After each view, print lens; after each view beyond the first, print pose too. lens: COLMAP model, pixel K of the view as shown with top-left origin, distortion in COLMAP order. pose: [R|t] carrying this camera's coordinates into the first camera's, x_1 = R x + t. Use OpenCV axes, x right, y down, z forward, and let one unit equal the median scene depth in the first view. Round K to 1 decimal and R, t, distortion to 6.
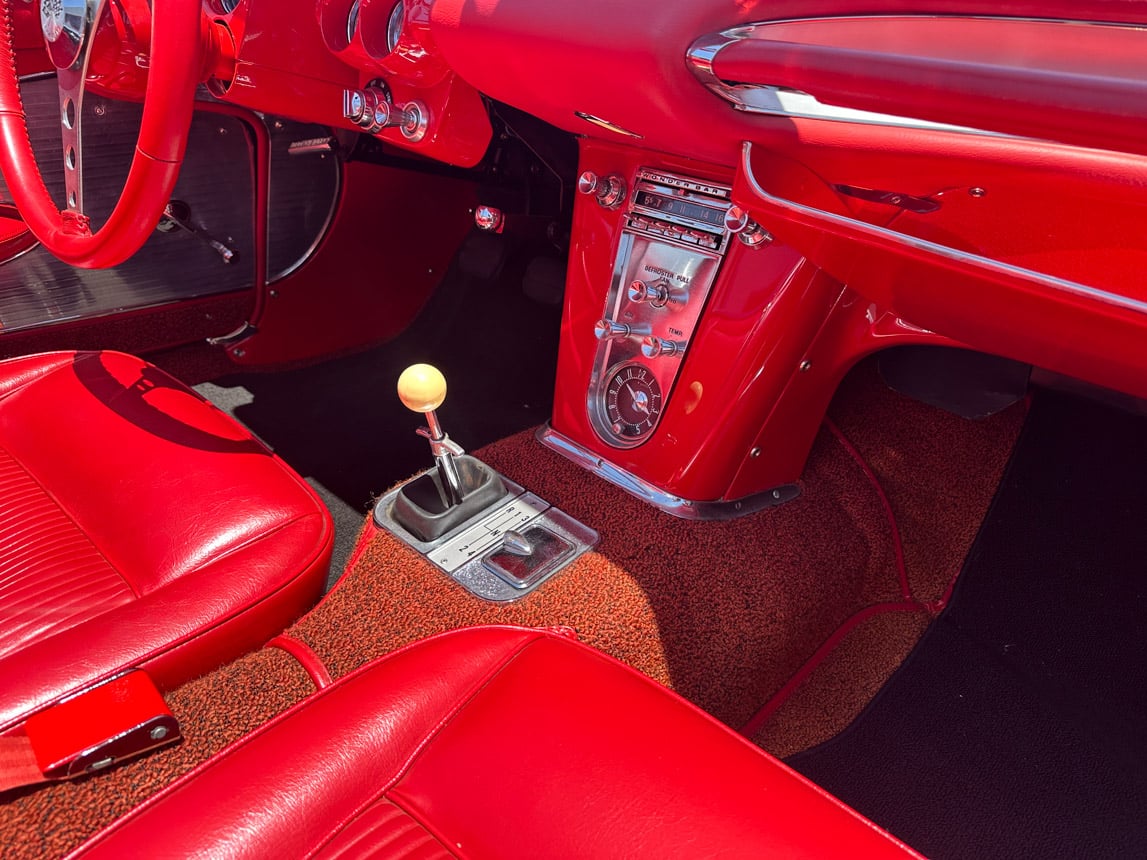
lens RADIAL K [[812.6, 0, 592.0], [0, 812.6, 437.7], [0, 0, 1]] dist [0.022822, -0.035030]
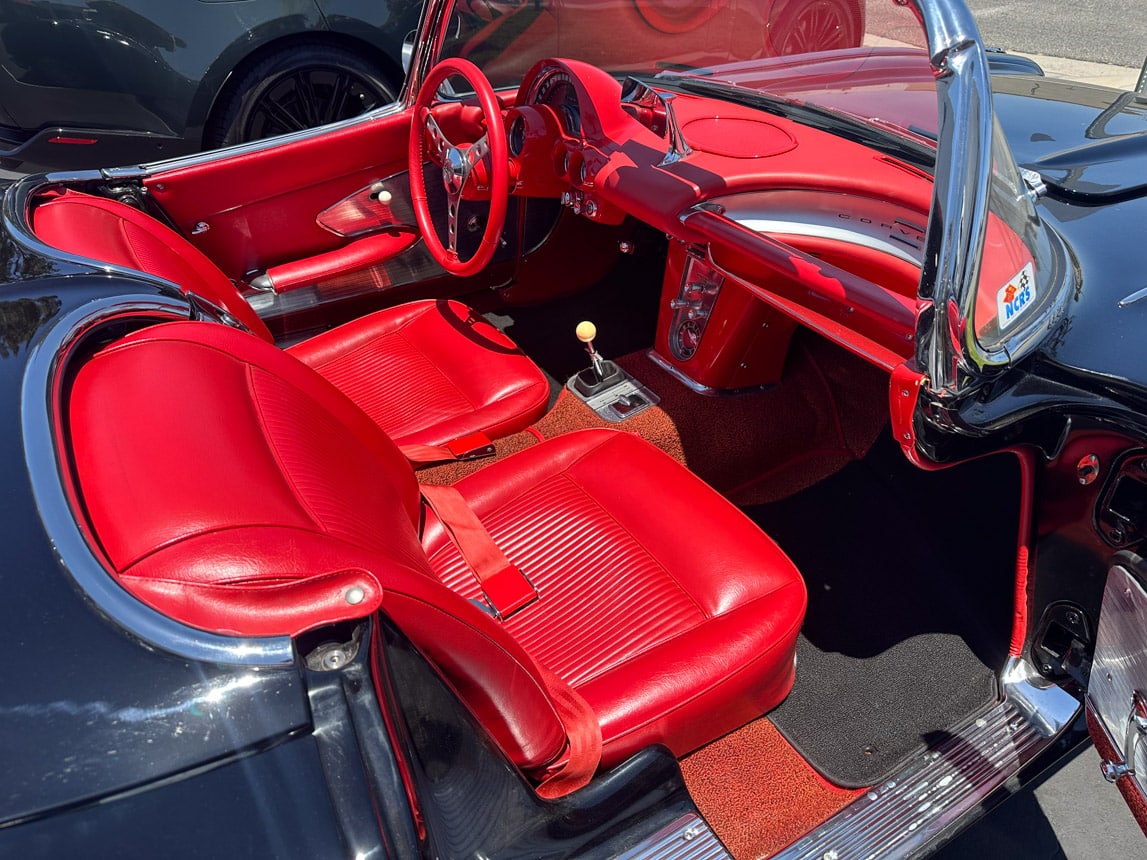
lens RADIAL K [[812.6, 0, 563.7], [0, 812.6, 430.9], [0, 0, 1]] dist [0.022822, -0.035030]
pose [[0.950677, 0.073865, -0.301259, 0.430373], [-0.039898, 0.992284, 0.117391, -0.045373], [0.307606, -0.099581, 0.946289, -1.199935]]
